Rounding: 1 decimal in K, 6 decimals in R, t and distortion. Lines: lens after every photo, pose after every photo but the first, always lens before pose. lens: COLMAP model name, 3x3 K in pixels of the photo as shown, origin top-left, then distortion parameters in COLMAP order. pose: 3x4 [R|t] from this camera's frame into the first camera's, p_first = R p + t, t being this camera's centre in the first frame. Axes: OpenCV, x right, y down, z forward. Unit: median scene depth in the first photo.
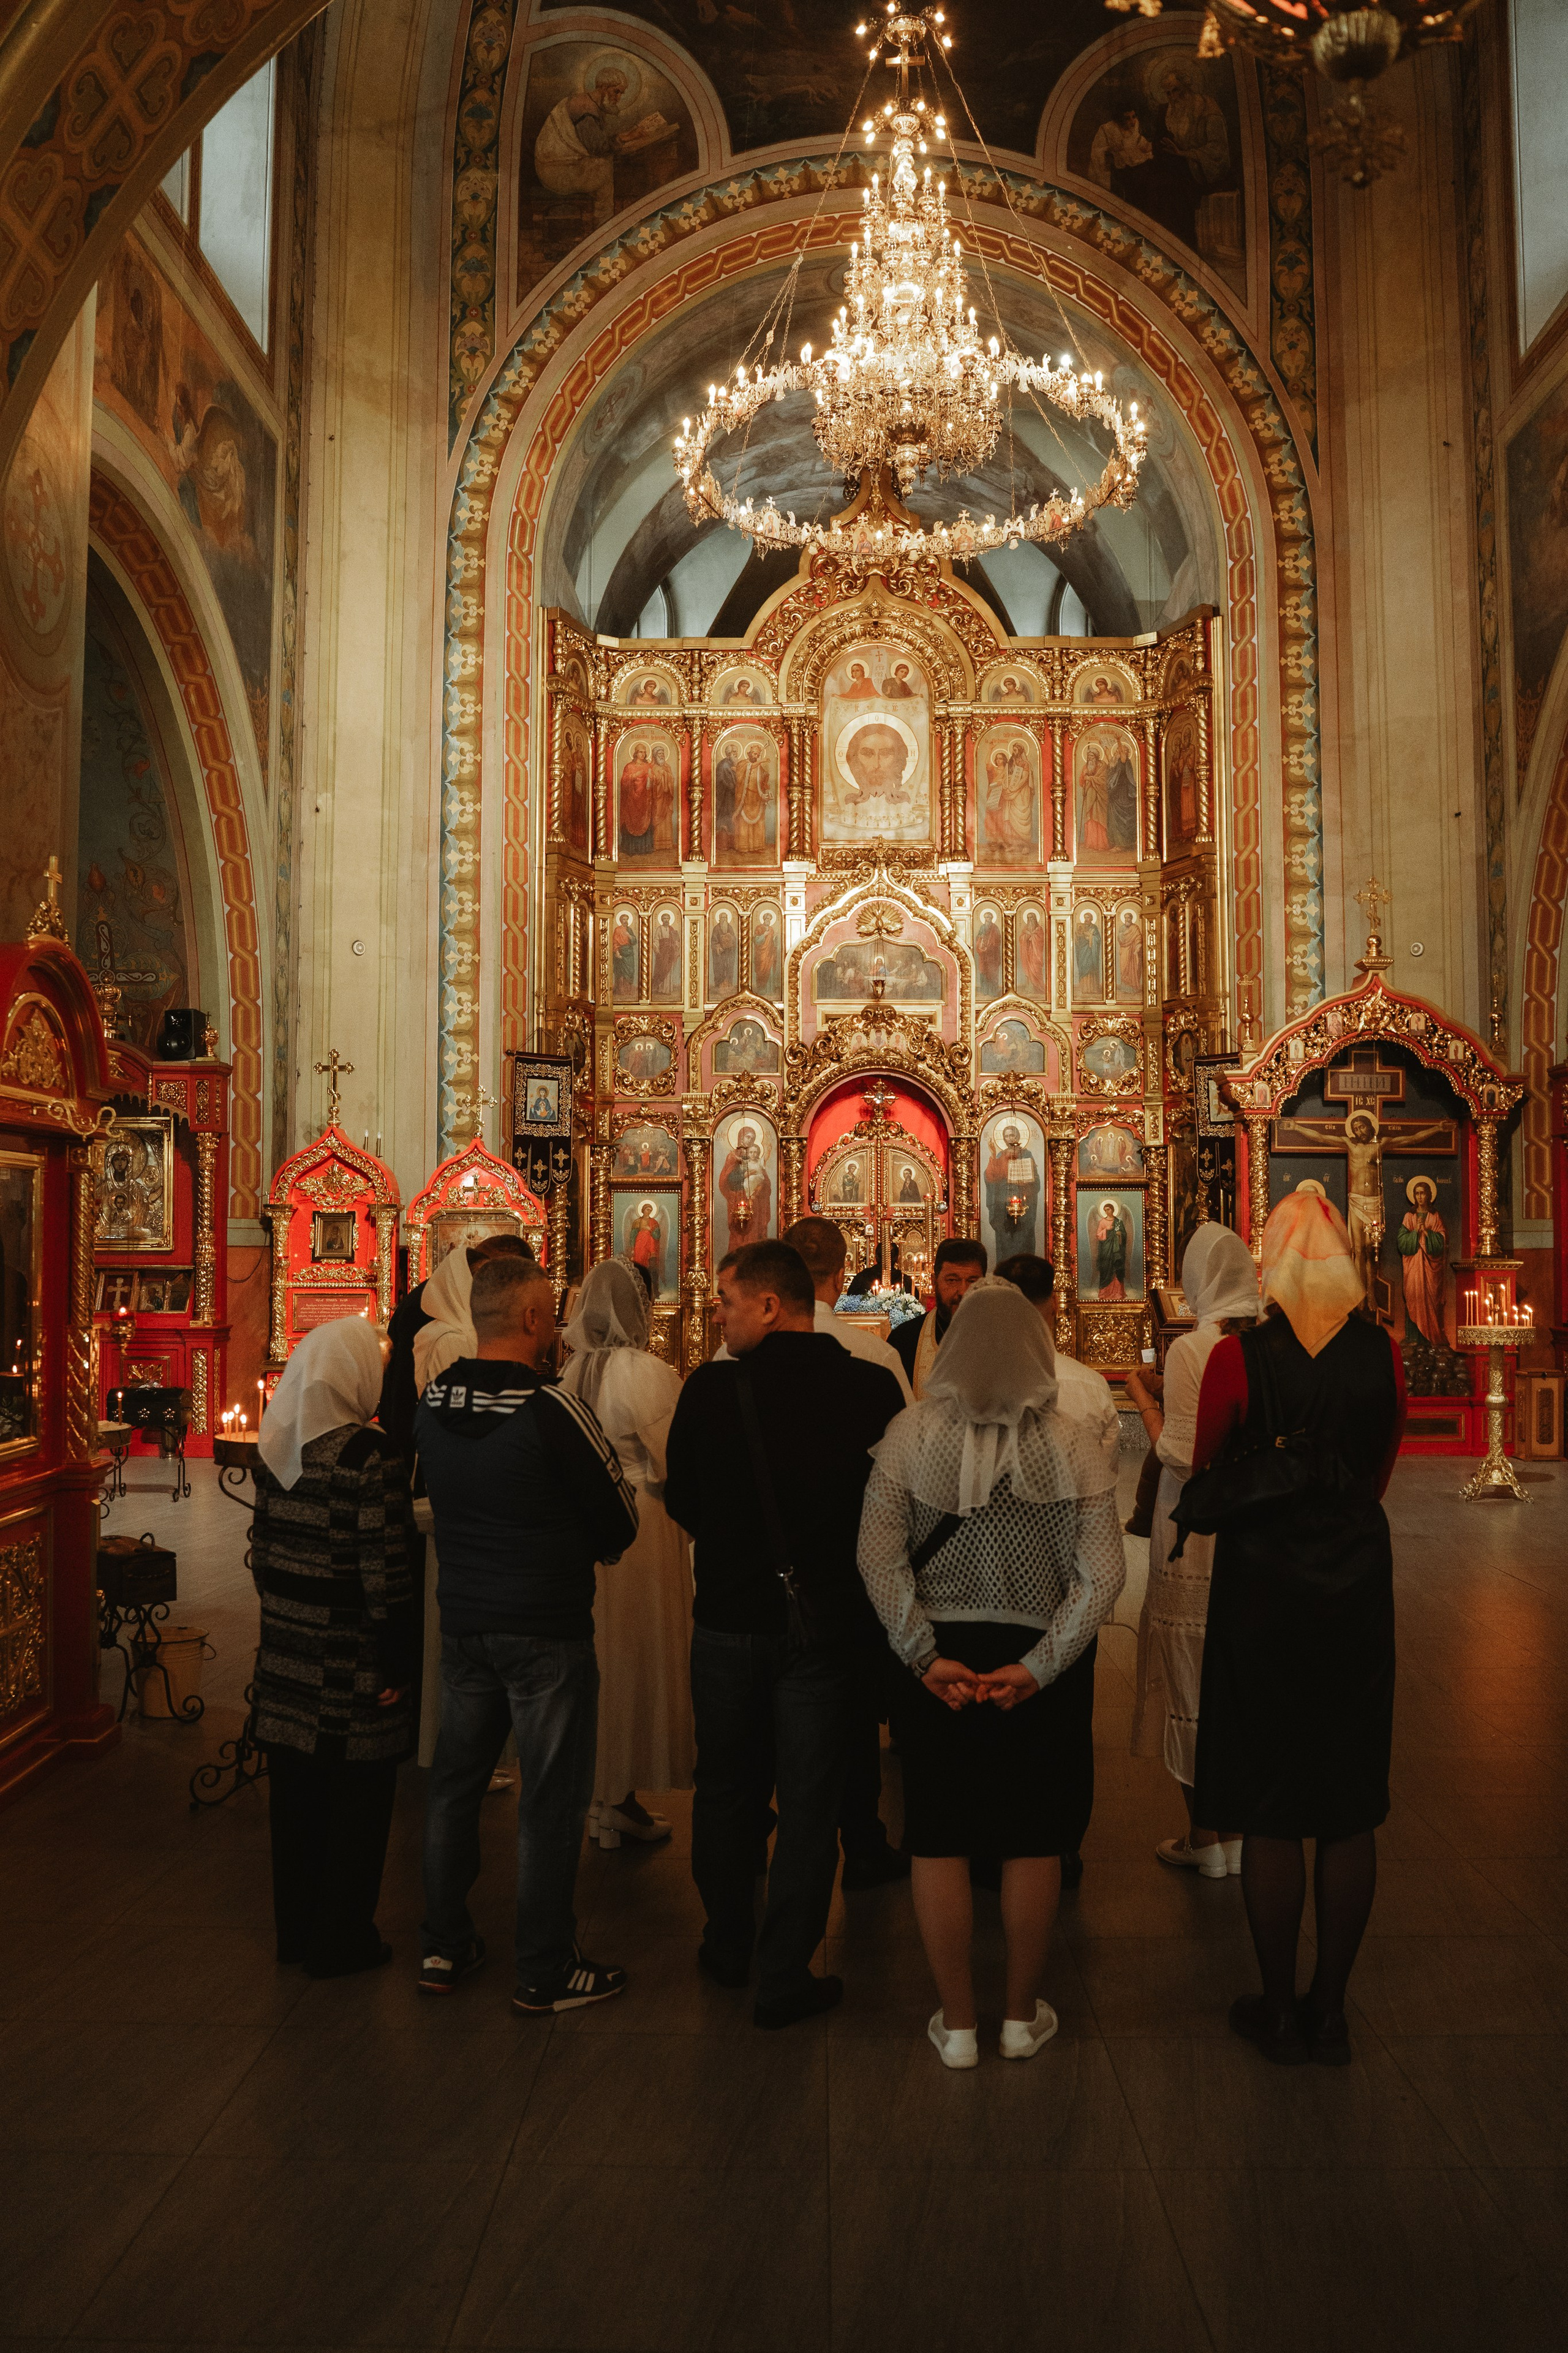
lens RADIAL K [[1892.3, 0, 785.2], [0, 1892.3, 1172.4], [0, 0, 1]] dist [-0.102700, 0.074942]
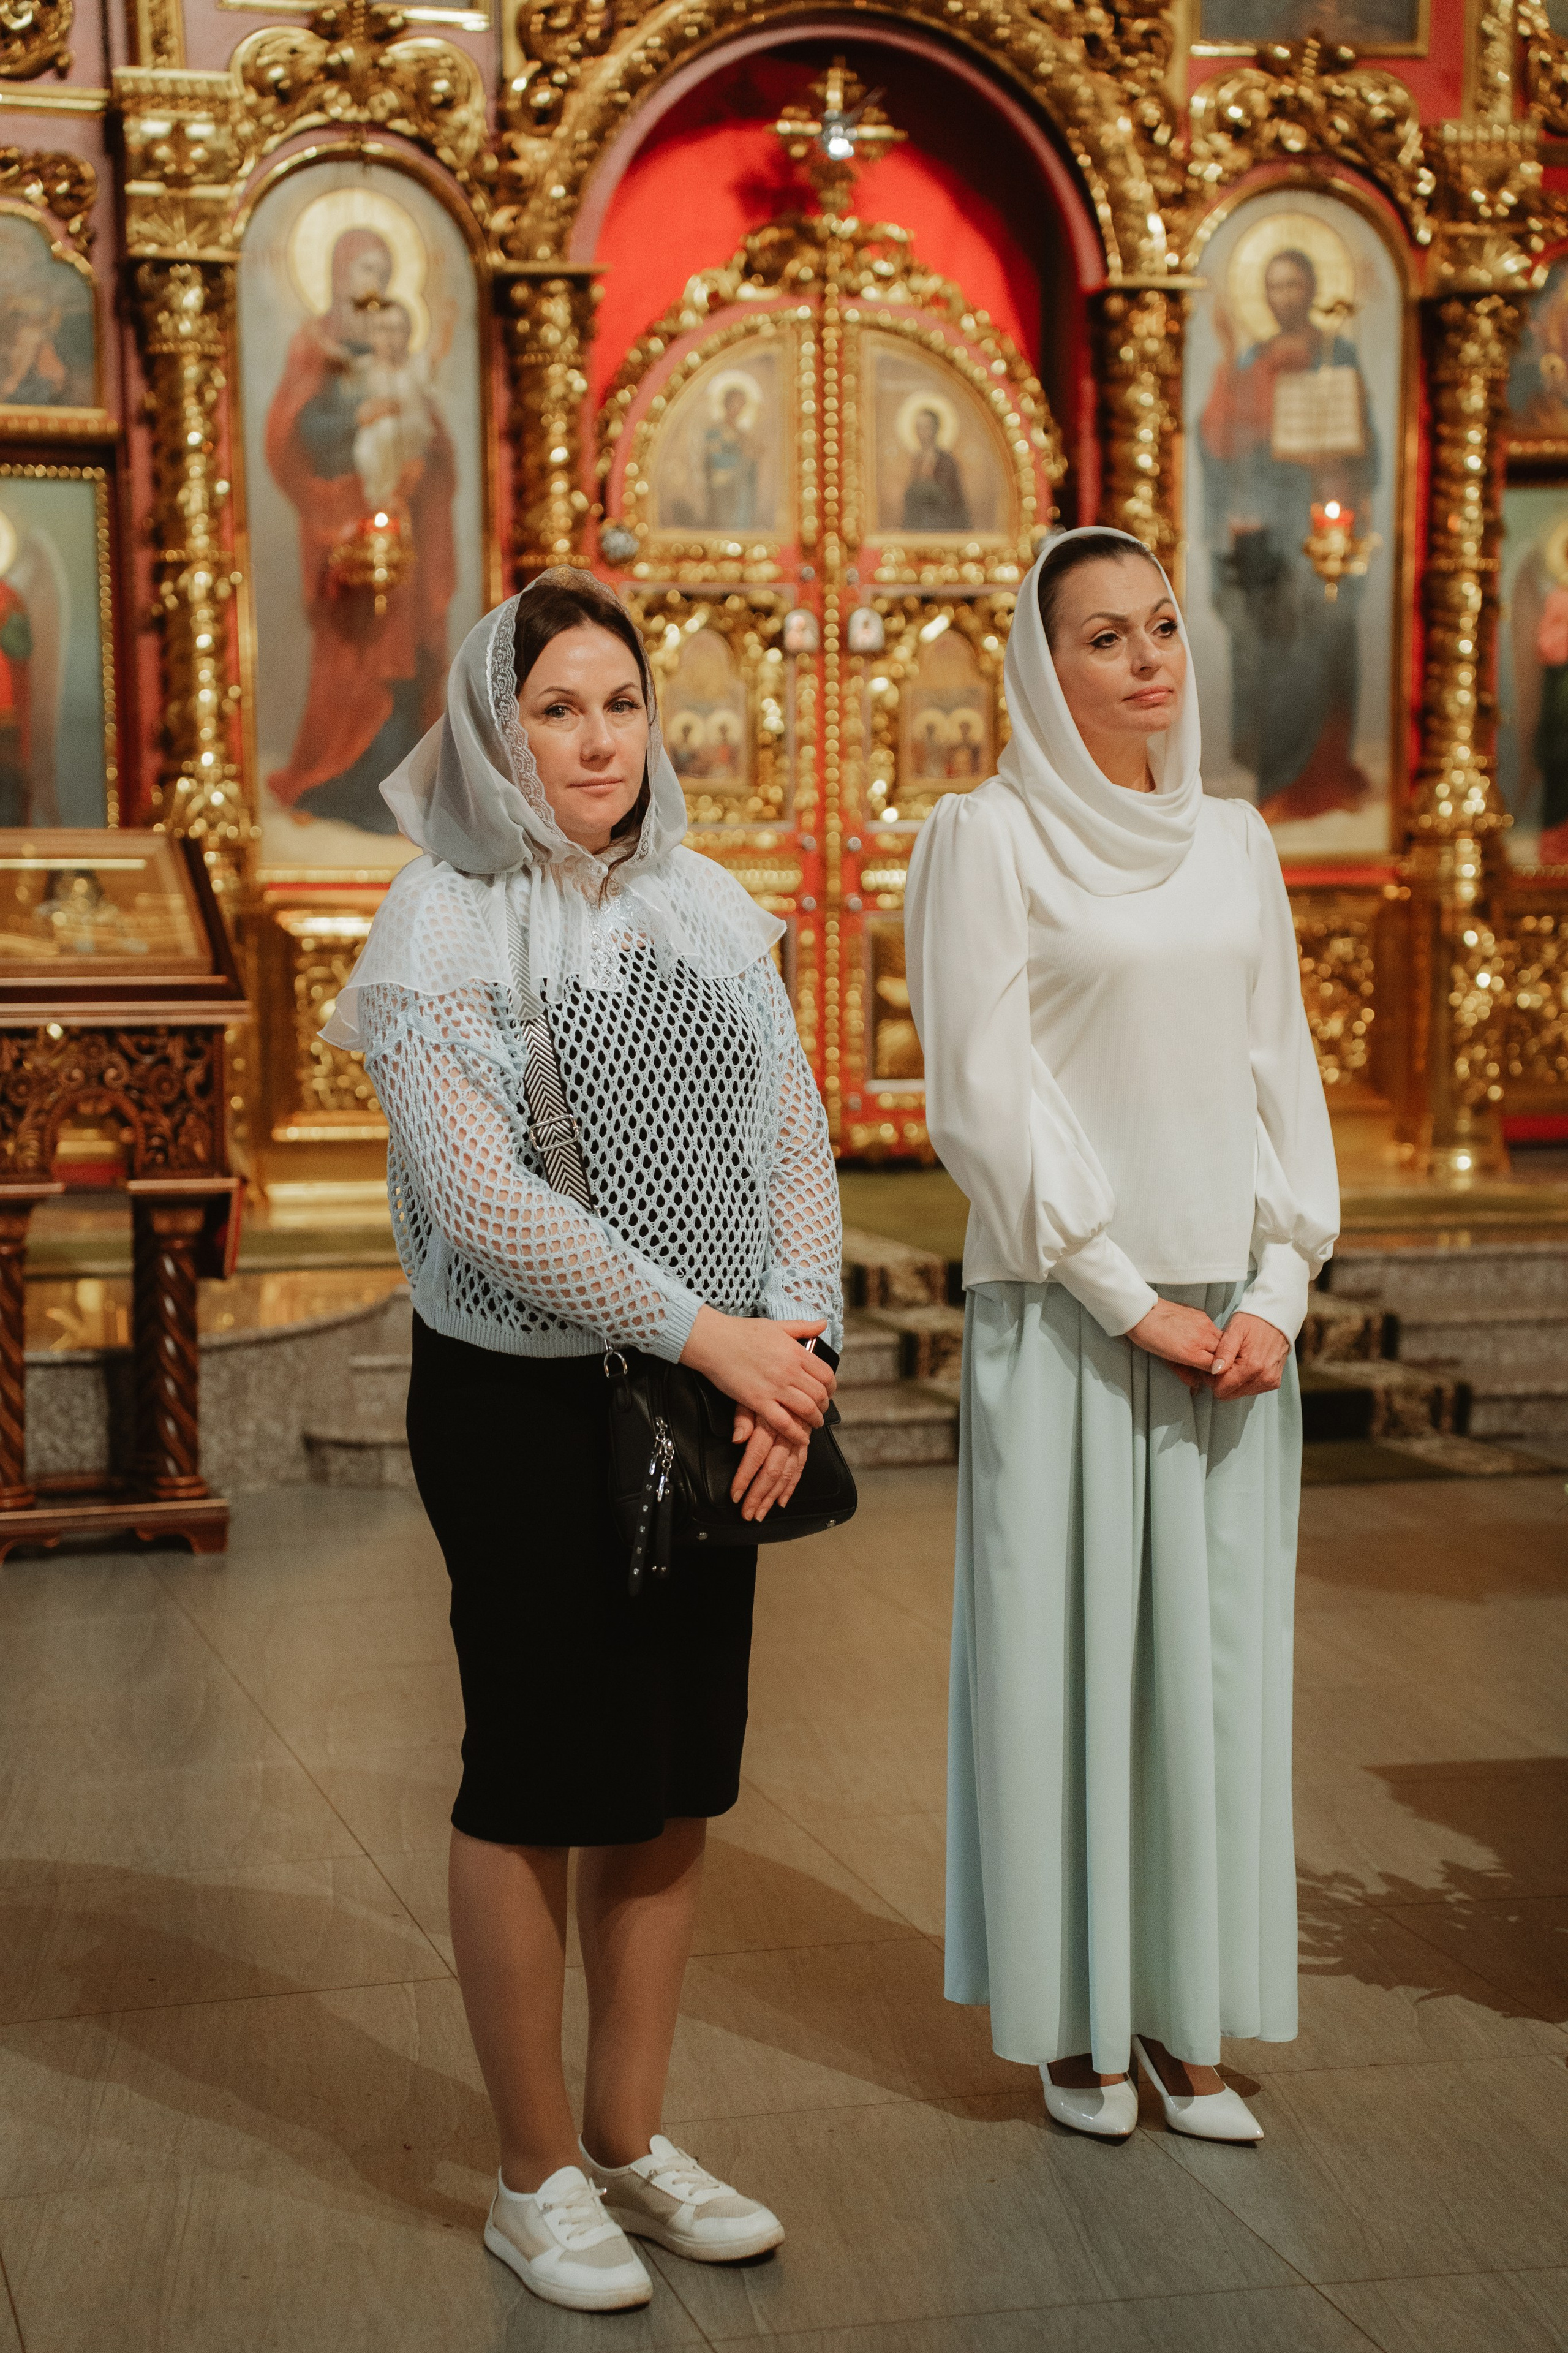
lens RADIAL K [[4102.2, 0, 768.3], [0, 4102.2, 1176.9], [0, 0, 1]] dist [0.399009, 0.195889]
pose [[0.957035, -0.034923, 0.287863, -0.141122], [-0.003298, 0.991346, 0.131232, 0.030573], [-0.289955, -0.126542, 0.948637, 0.412107]]
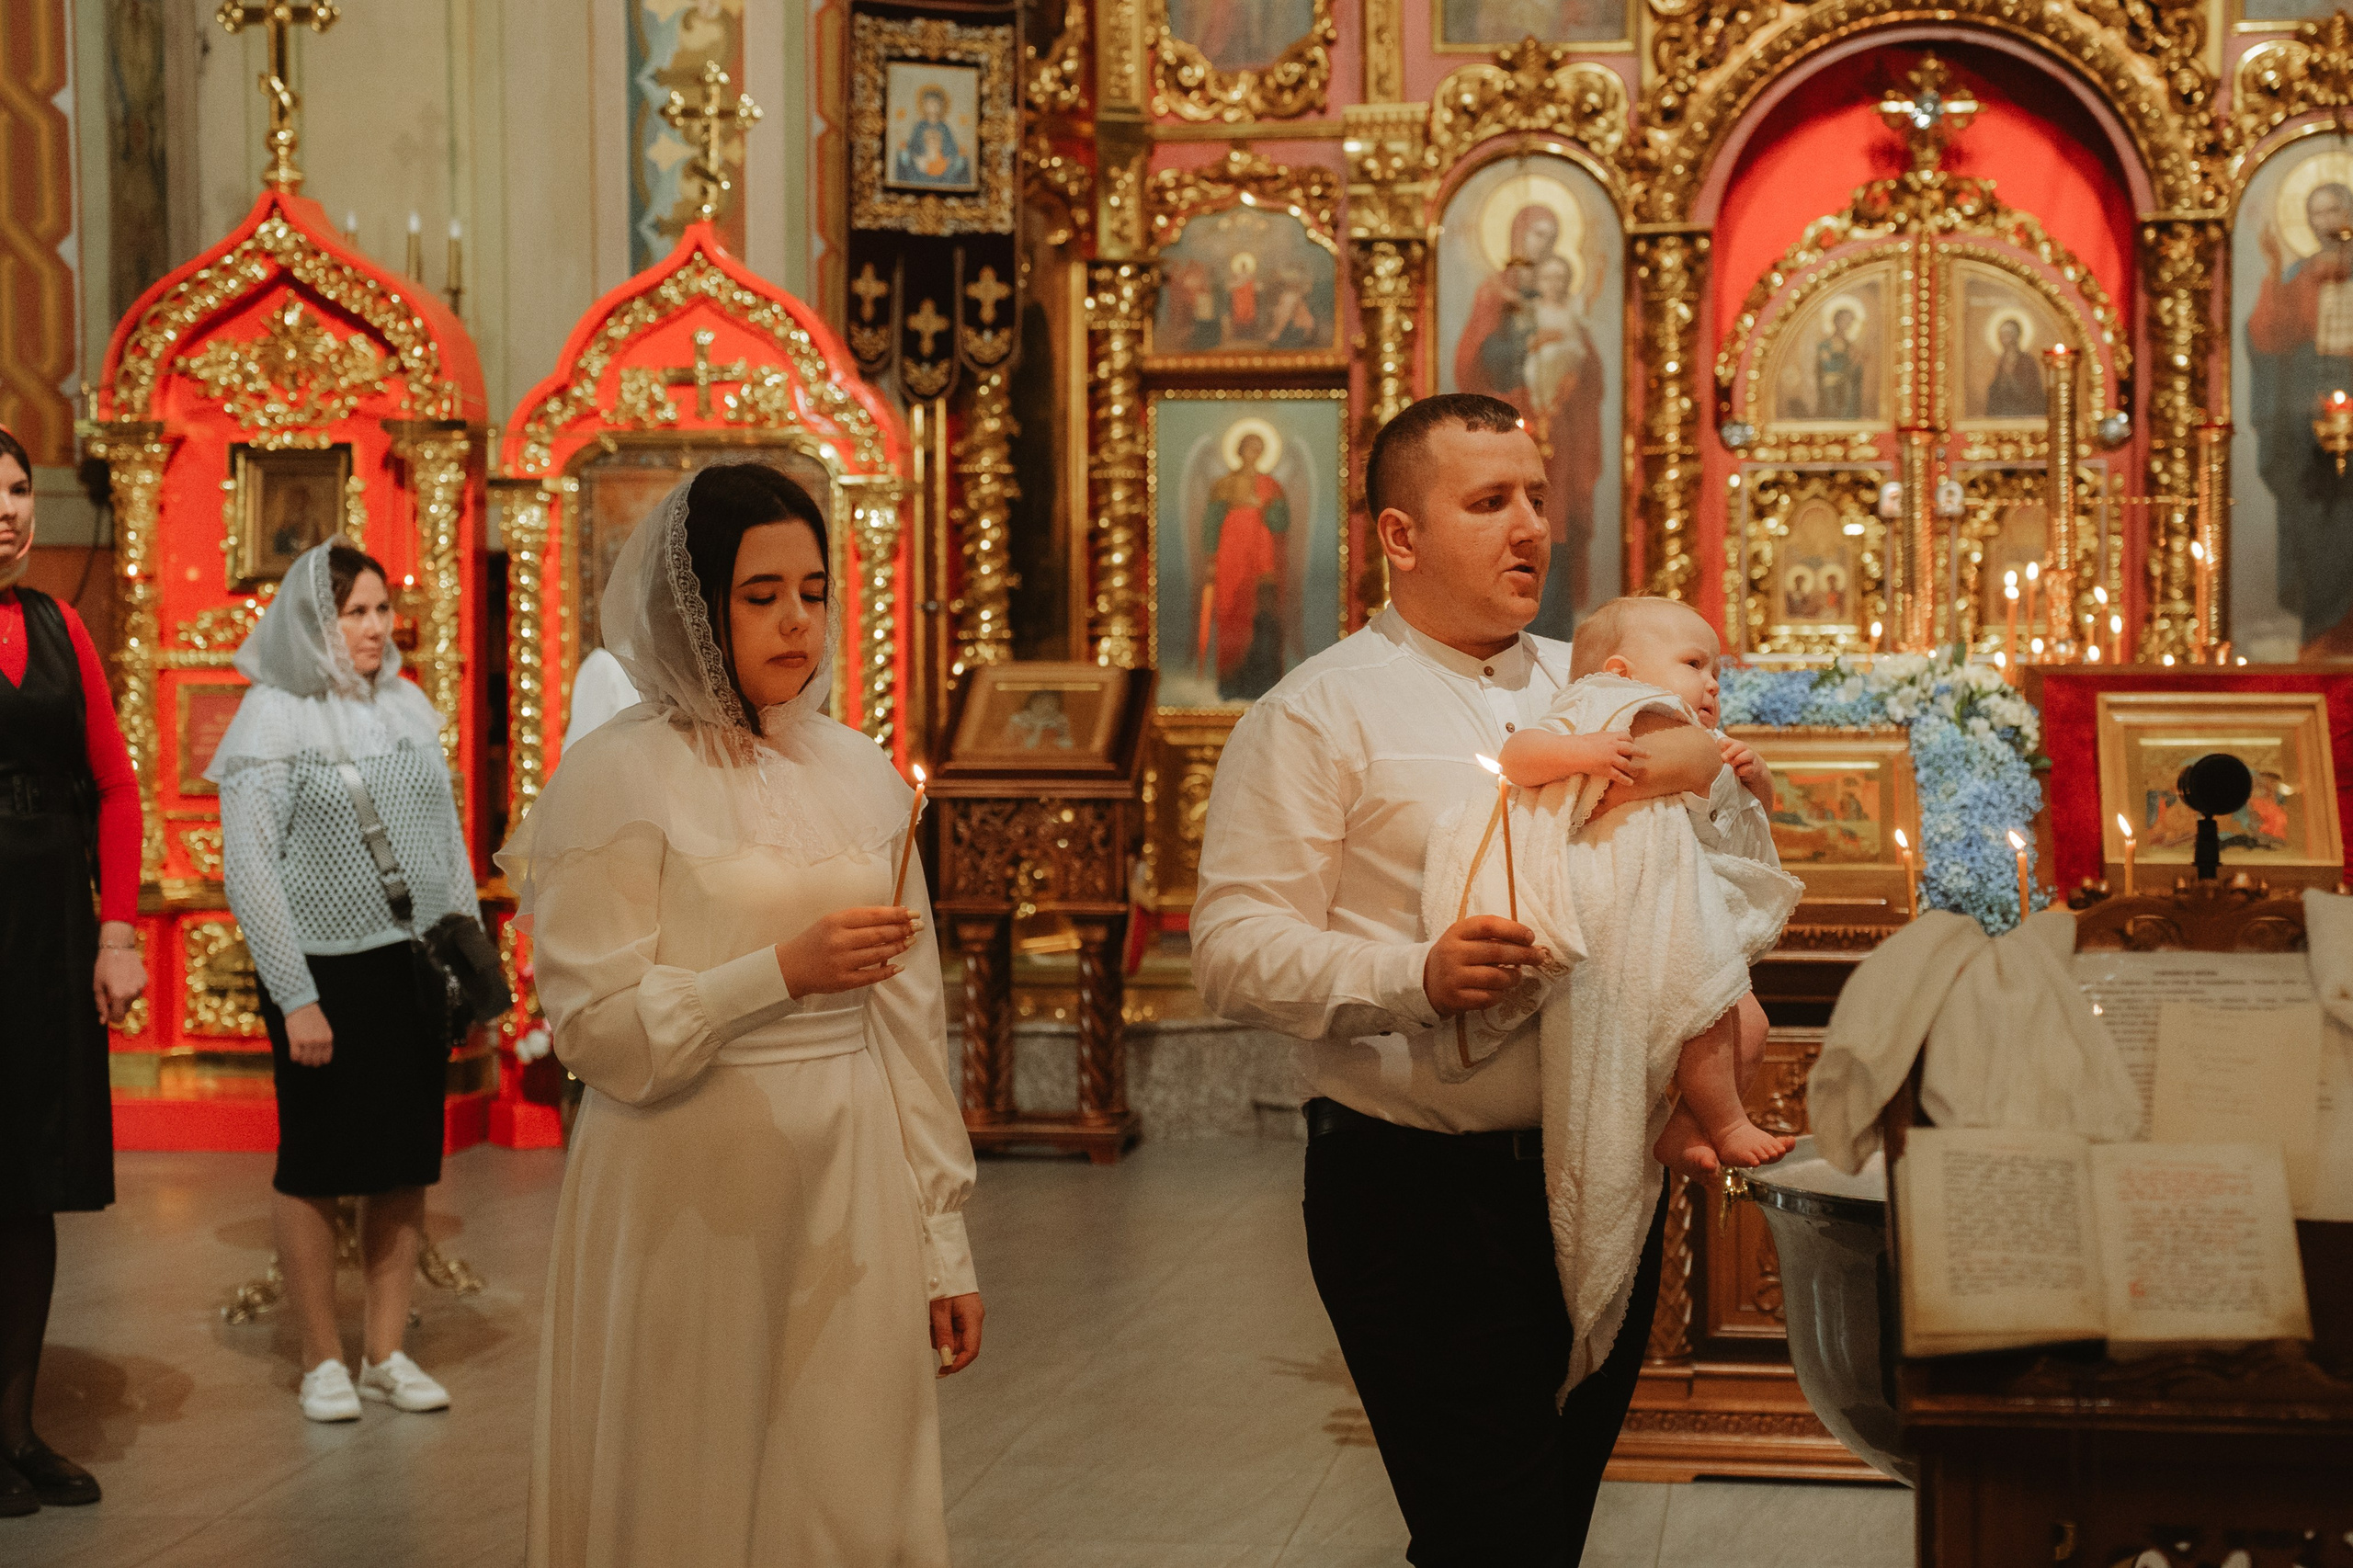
lens RADIAL K [[4360.1, 0, 1181.7], [0, 4360.1, 780.7], [0, 0, 1]] dist [0.148849, 0.188782]
pose [[0.991717, 0.000950, -0.128438, 0.018728], [0.009374, 0.996771, 0.079749, 0.016750], [0.128099, -0.080292, 0.988506, 0.195401]]
